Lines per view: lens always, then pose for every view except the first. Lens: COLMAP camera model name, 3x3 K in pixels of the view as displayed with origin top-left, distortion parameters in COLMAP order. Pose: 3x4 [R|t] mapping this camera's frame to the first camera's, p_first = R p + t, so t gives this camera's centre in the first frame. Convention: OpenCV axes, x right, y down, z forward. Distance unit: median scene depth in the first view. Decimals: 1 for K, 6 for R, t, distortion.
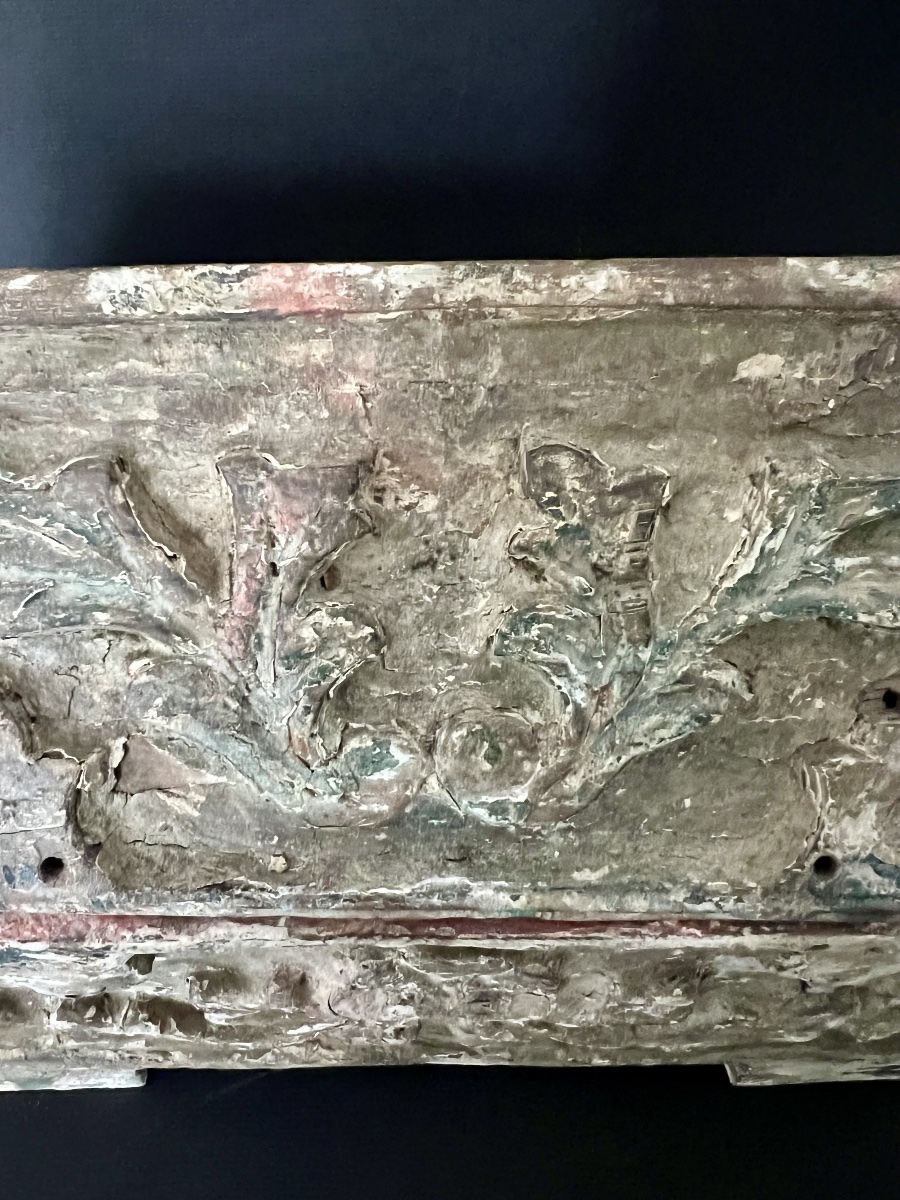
lens RADIAL K [[922.1, 0, 449.2], [0, 922.1, 556.1], [0, 0, 1]] dist [0.004159, -0.010238]
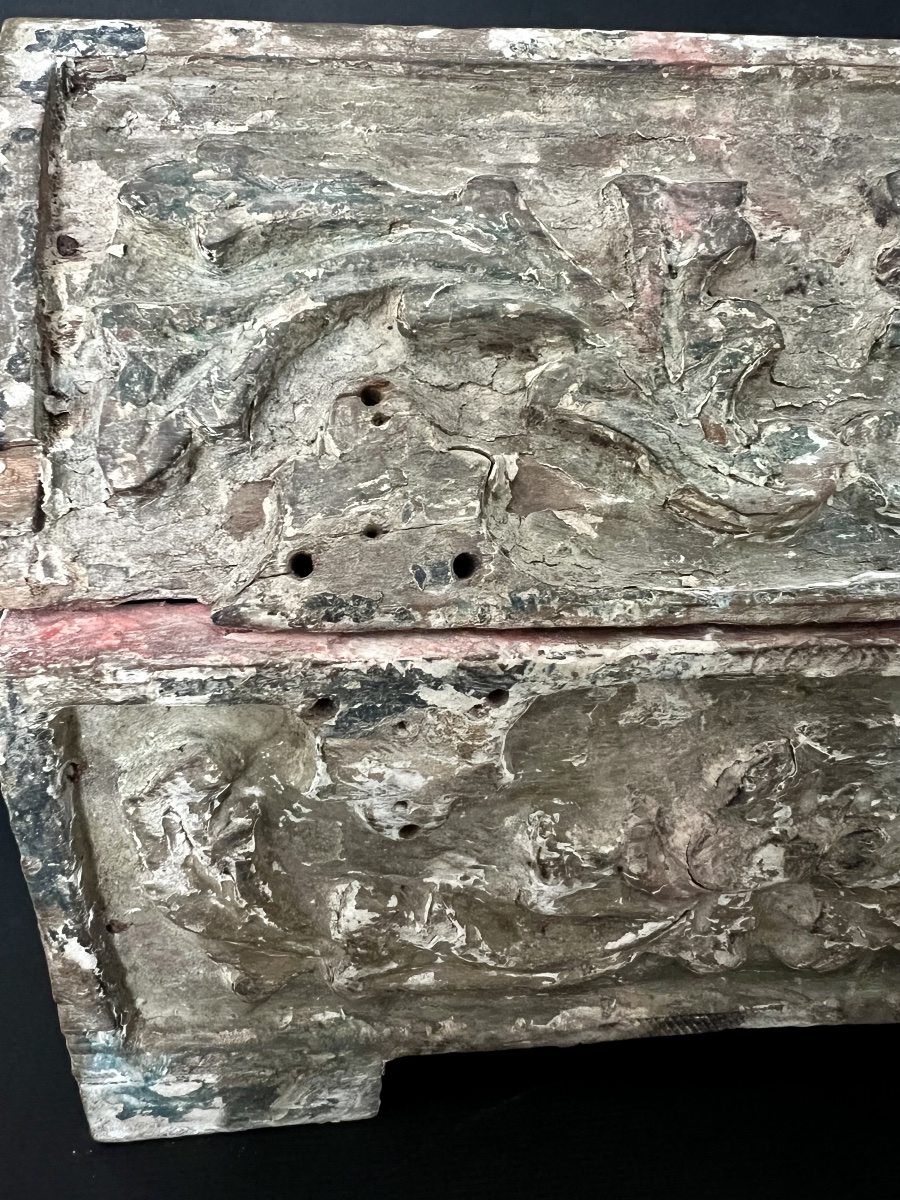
lens RADIAL K [[922.1, 0, 449.2], [0, 922.1, 556.1], [0, 0, 1]] dist [0.004159, -0.010238]
pose [[0.995213, -0.028511, 0.093477, -0.537116], [0.057970, 0.942277, -0.329777, 0.631861], [-0.078679, 0.333618, 0.939419, 0.160793]]
